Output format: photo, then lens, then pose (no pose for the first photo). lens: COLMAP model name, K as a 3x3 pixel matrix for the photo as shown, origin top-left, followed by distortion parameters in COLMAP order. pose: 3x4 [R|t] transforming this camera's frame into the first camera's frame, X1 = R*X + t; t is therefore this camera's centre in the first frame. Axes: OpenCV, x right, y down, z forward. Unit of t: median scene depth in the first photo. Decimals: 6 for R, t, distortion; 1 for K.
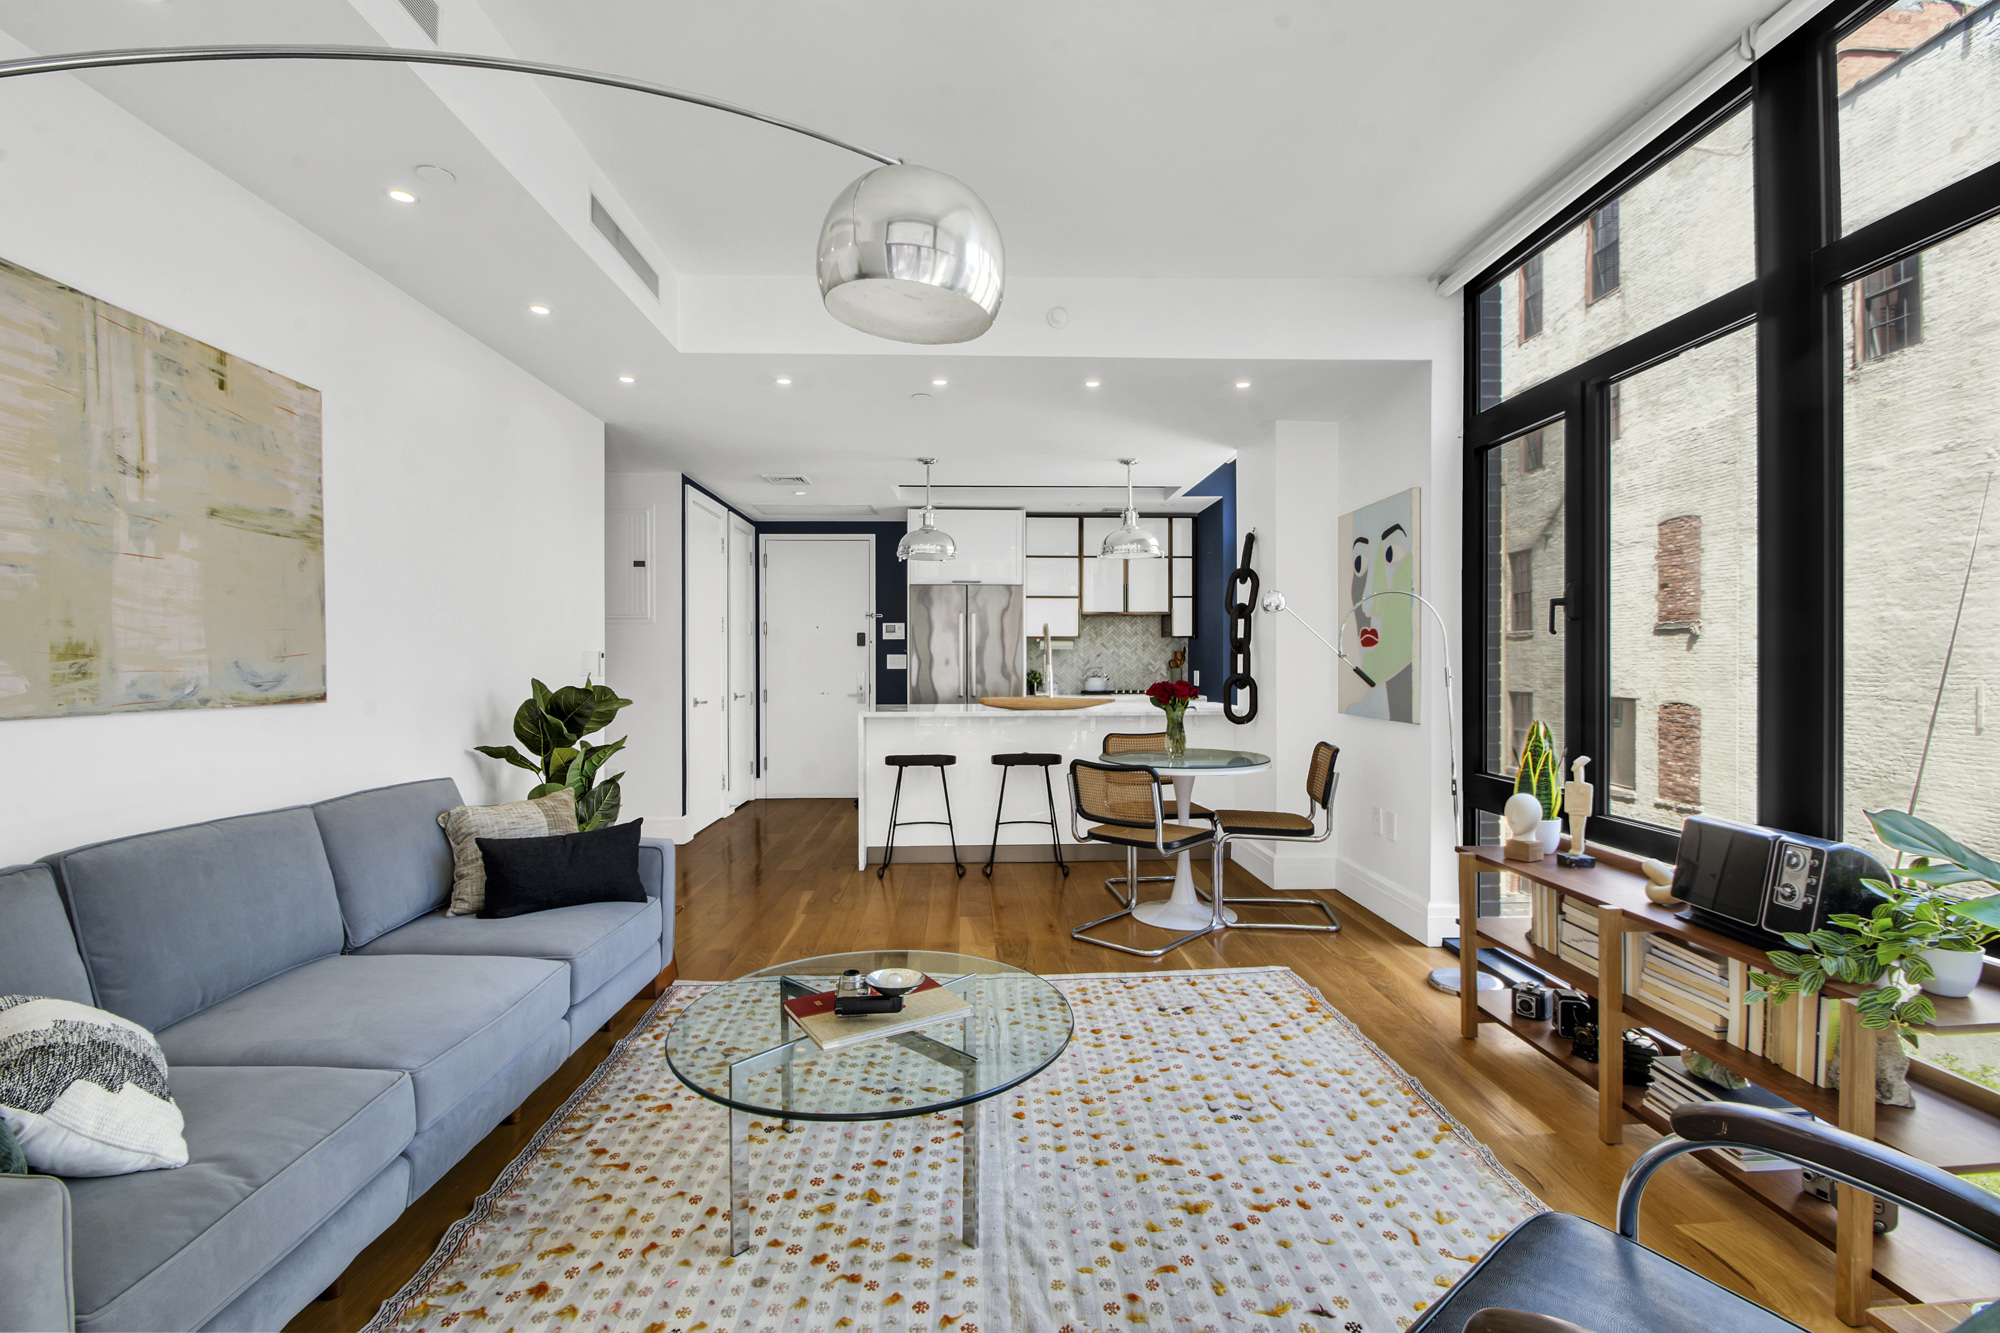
lens RADIAL K [[882.2, 0, 1006.6], [0, 882.2, 664.4], [0, 0, 1]] dist [0.002453, -0.000449]
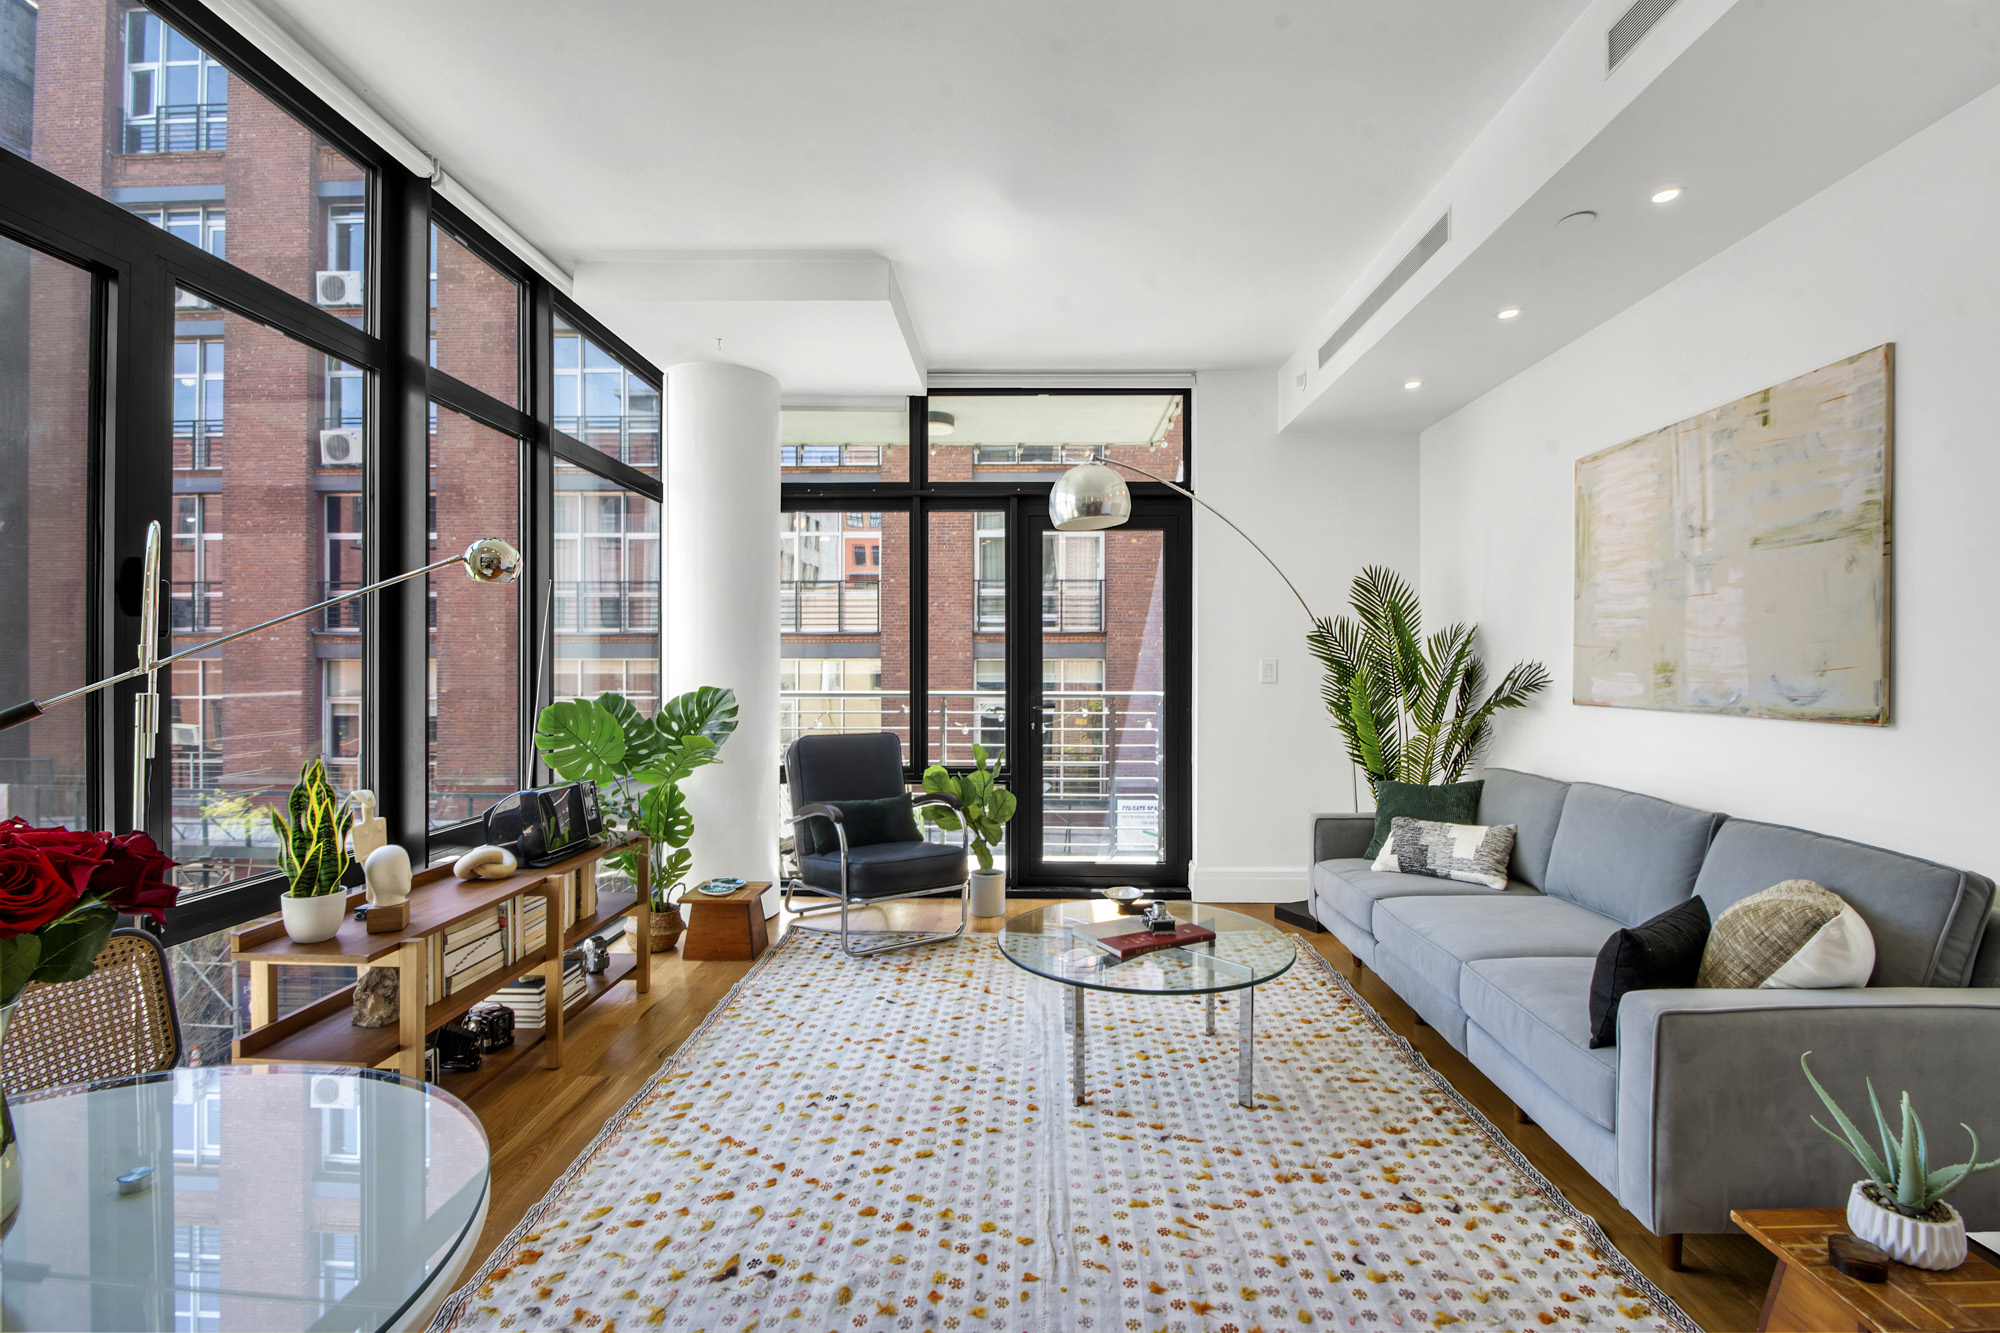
lens RADIAL K [[882.2, 0, 1010.0], [0, 882.2, 669.4], [0, 0, 1]] dist [0.002453, -0.000449]
pose [[-0.998119, 0.001794, 0.061279, -0.014381], [0.002006, 0.999992, 0.003402, -0.008755], [-0.061273, 0.003519, -0.998115, 1.162915]]
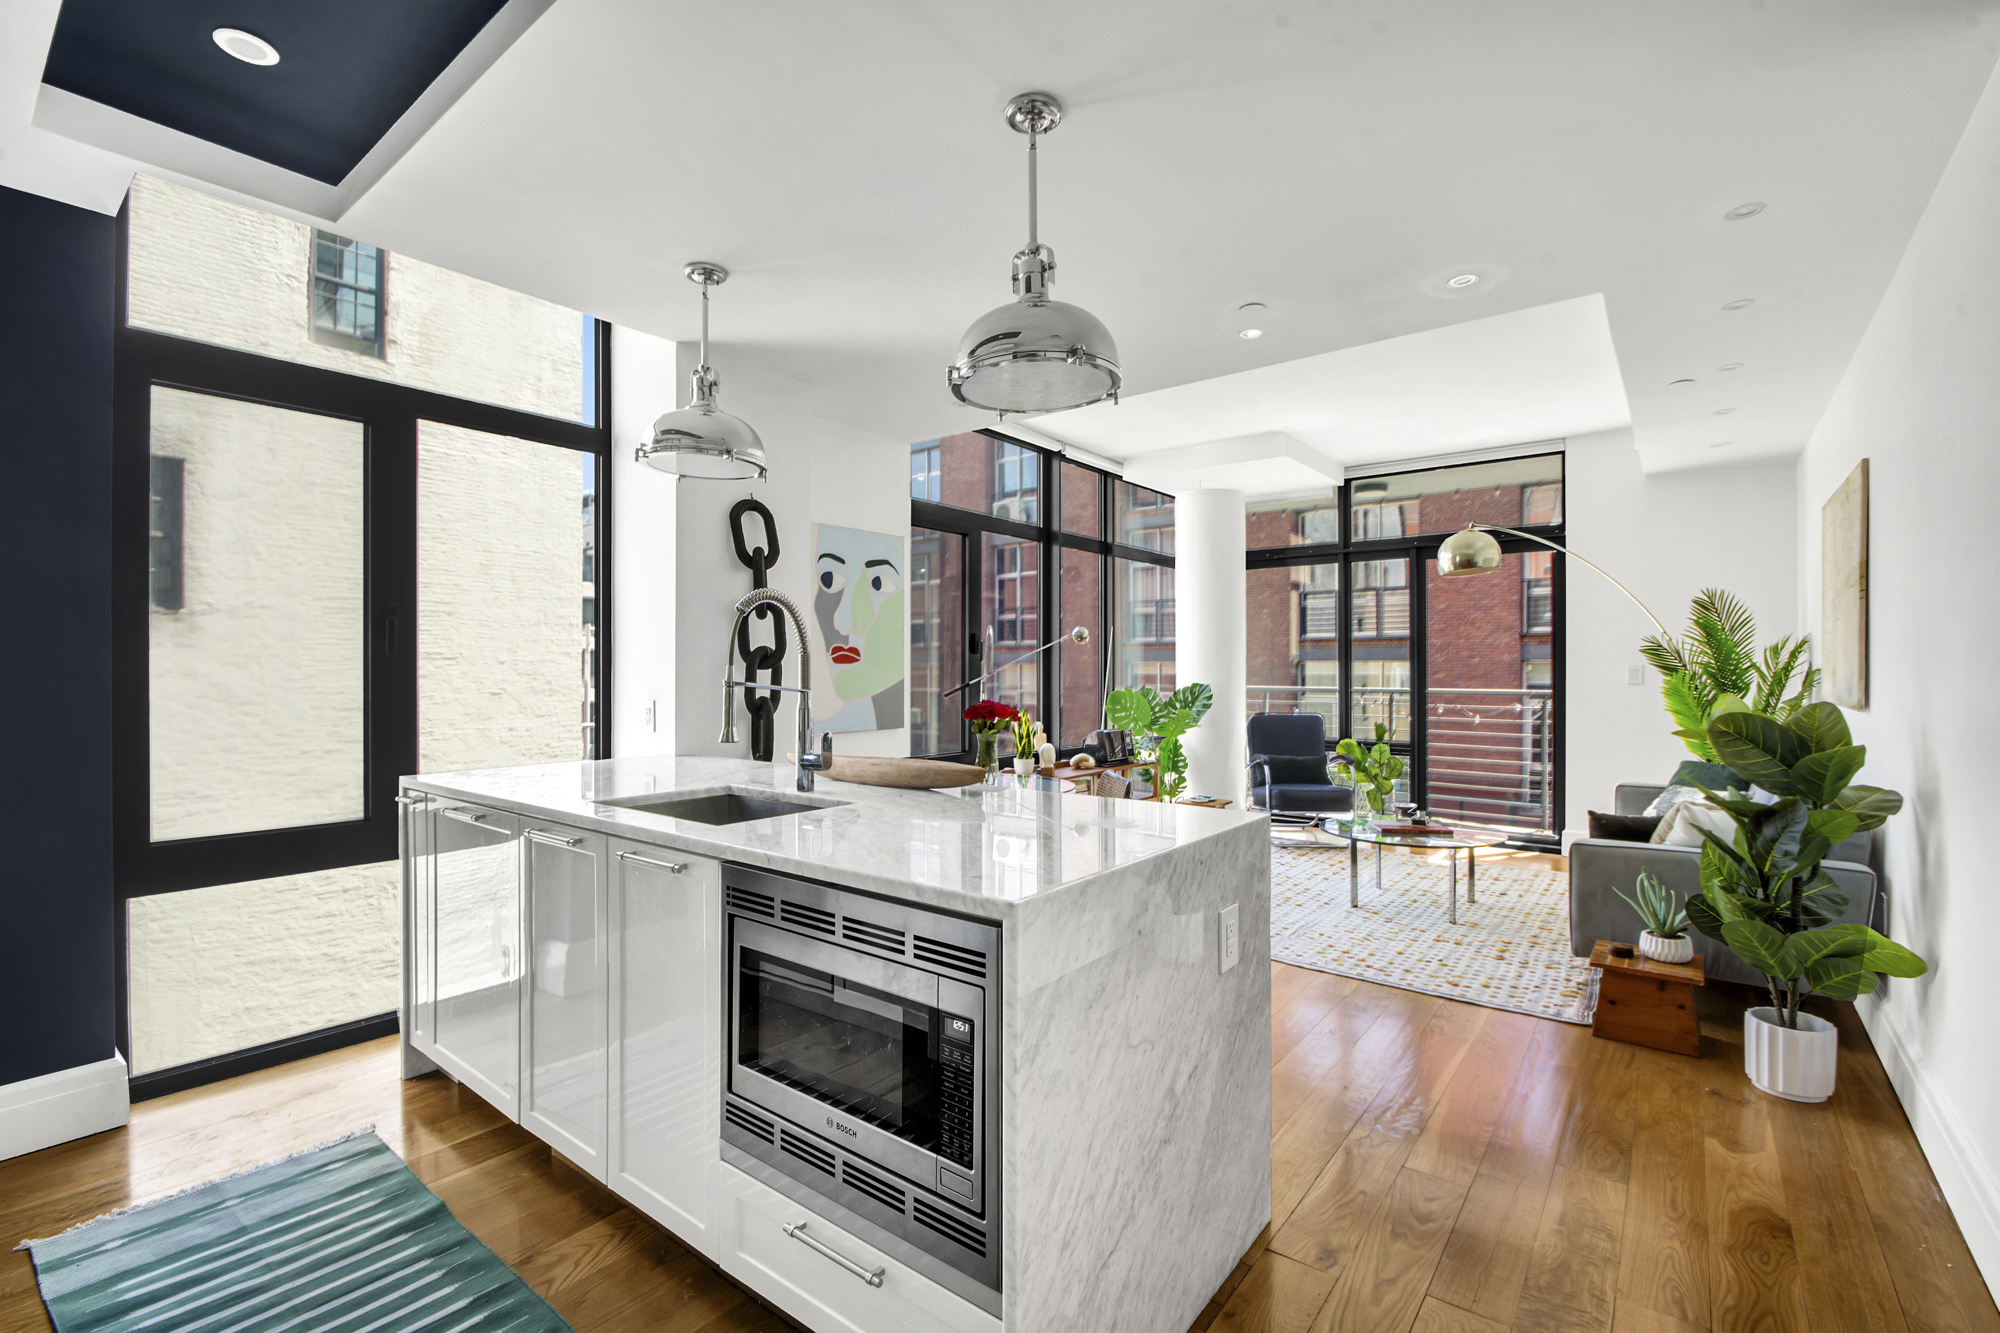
lens RADIAL K [[882.2, 0, 1004.7], [0, 882.2, 672.3], [0, 0, 1]] dist [0.002453, -0.000449]
pose [[-0.764294, 0.000365, 0.644868, -0.408264], [0.003099, 0.999990, 0.003106, -0.013045], [-0.644861, 0.004372, -0.764287, 1.702624]]
